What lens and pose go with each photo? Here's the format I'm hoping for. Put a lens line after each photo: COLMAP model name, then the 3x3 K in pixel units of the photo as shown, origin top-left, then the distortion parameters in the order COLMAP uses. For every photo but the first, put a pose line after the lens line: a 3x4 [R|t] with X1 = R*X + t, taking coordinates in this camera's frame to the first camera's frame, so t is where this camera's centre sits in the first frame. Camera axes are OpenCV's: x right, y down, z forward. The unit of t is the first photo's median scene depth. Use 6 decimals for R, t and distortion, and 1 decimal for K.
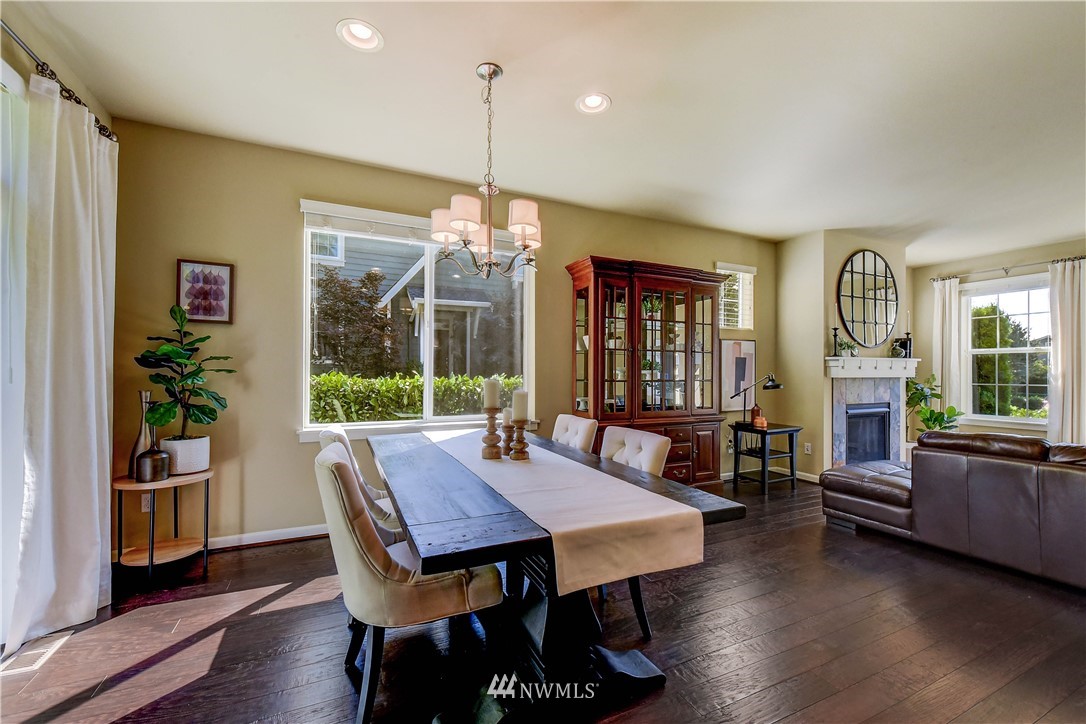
lens RADIAL K [[439.5, 0, 543.6], [0, 439.5, 366.7], [0, 0, 1]] dist [-0.000219, -0.000060]
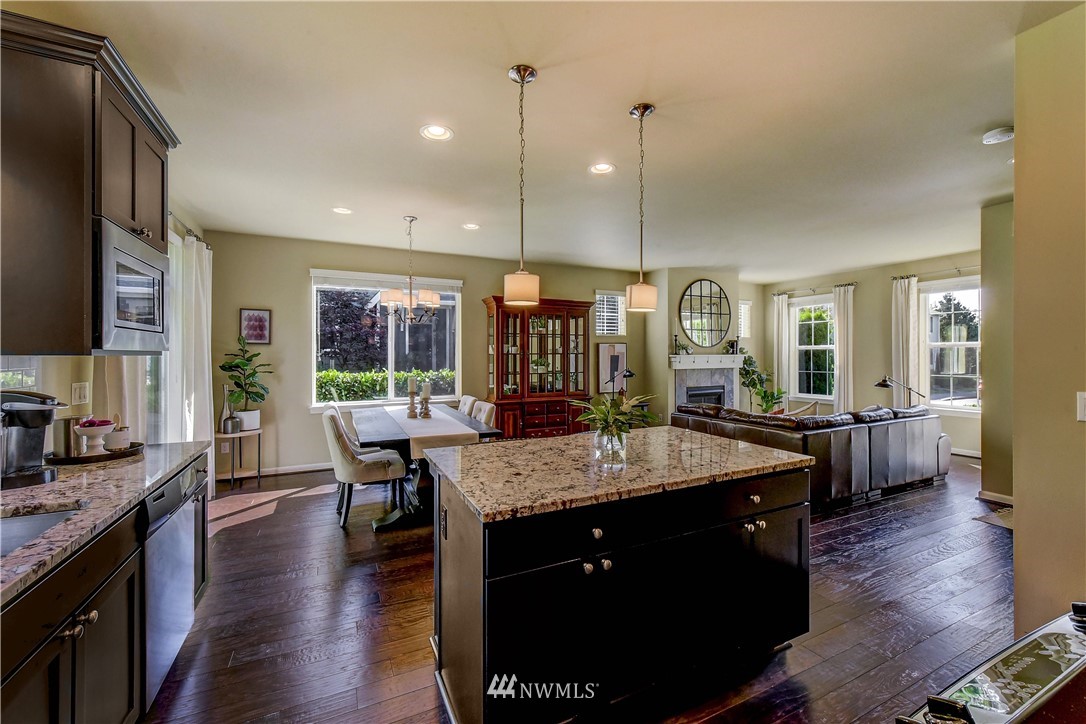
lens RADIAL K [[438.9, 0, 546.0], [0, 438.9, 349.8], [0, 0, 1]] dist [0.002058, 0.000118]
pose [[0.999926, -0.008216, 0.008926, 0.271047], [0.008223, 0.999966, -0.000754, -0.051425], [-0.008920, 0.000828, 0.999960, -0.561142]]
